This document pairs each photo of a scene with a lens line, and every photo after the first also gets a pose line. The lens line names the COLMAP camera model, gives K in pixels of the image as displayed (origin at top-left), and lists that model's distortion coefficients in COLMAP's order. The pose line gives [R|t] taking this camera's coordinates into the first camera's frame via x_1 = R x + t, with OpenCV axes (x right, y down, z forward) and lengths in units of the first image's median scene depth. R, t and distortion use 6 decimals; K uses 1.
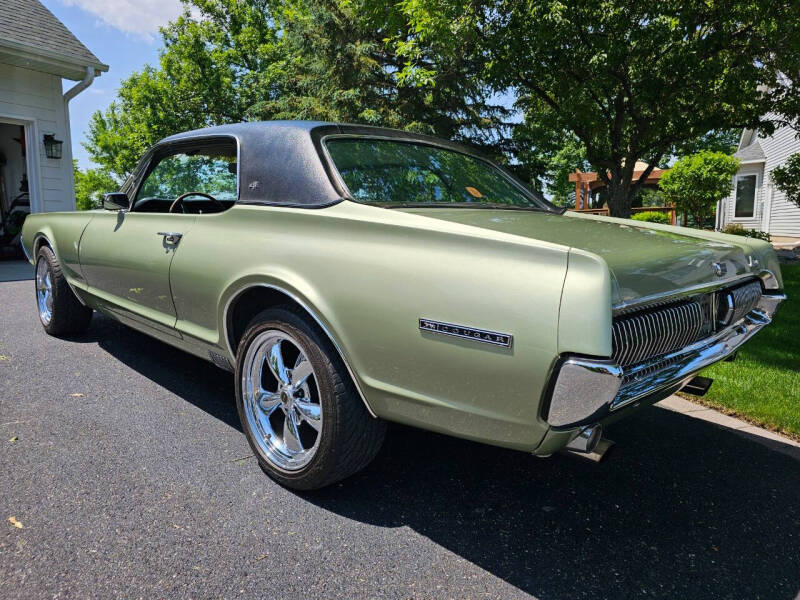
lens RADIAL K [[547.5, 0, 393.7], [0, 547.5, 295.0], [0, 0, 1]] dist [0.047380, -0.052321]
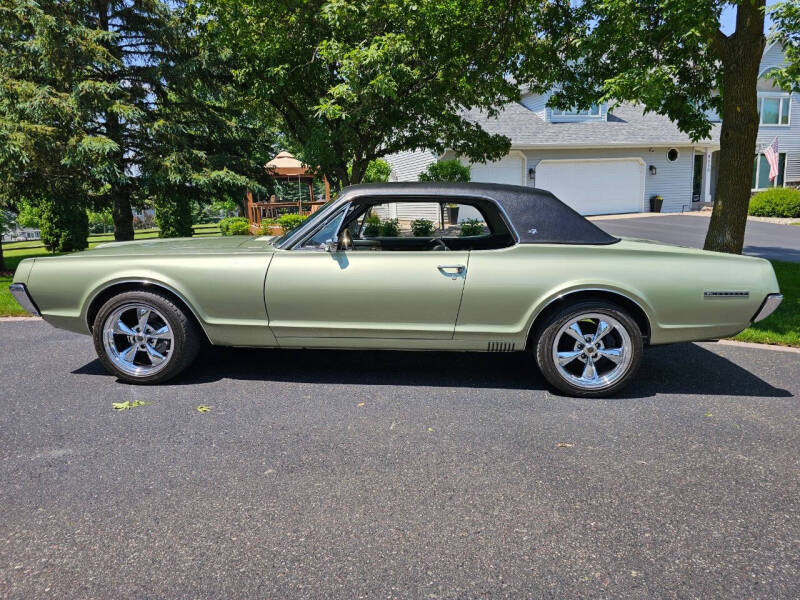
lens RADIAL K [[547.5, 0, 395.6], [0, 547.5, 293.0], [0, 0, 1]] dist [0.047380, -0.052321]
pose [[0.744365, -0.132694, 0.654456, -0.567629], [0.116352, 0.990839, 0.068561, -0.061515], [-0.657558, 0.025113, 0.752985, 0.017416]]
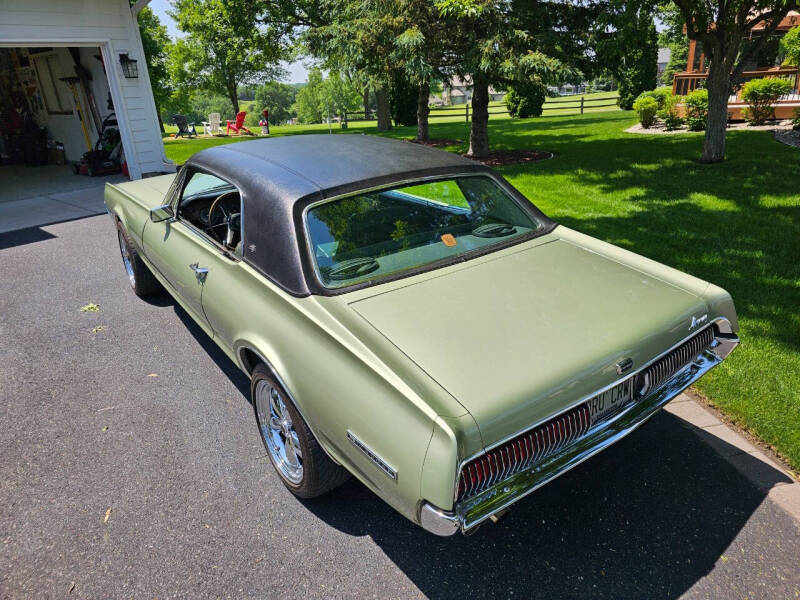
lens RADIAL K [[547.5, 0, 406.7], [0, 547.5, 297.1], [0, 0, 1]] dist [0.047380, -0.052321]
pose [[0.987985, 0.012060, -0.154081, 0.088137], [0.028288, 0.965999, 0.256995, -0.135872], [0.151942, -0.258266, 0.954051, -0.033451]]
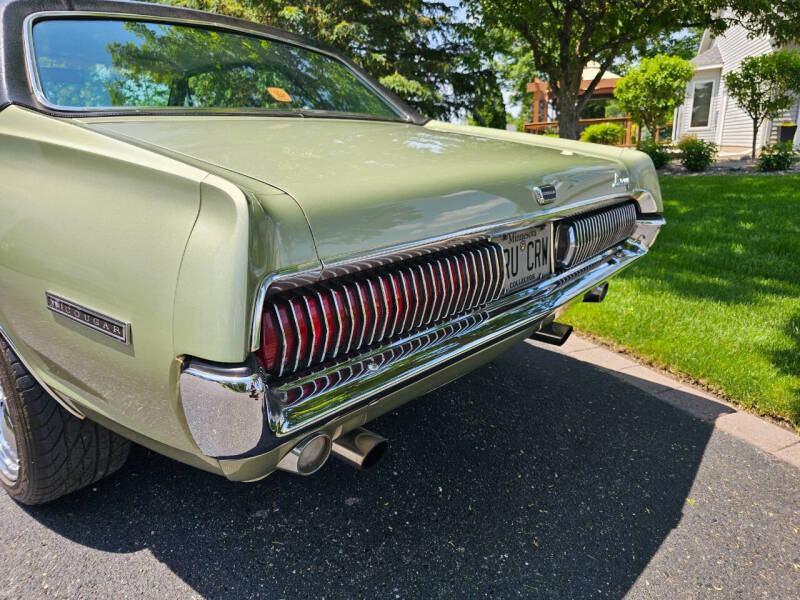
lens RADIAL K [[547.5, 0, 413.9], [0, 547.5, 308.5], [0, 0, 1]] dist [0.047380, -0.052321]
pose [[0.995496, -0.048202, 0.081634, 0.096247], [0.034158, 0.985628, 0.165438, -0.006659], [-0.088435, -0.161905, 0.982836, 0.074241]]
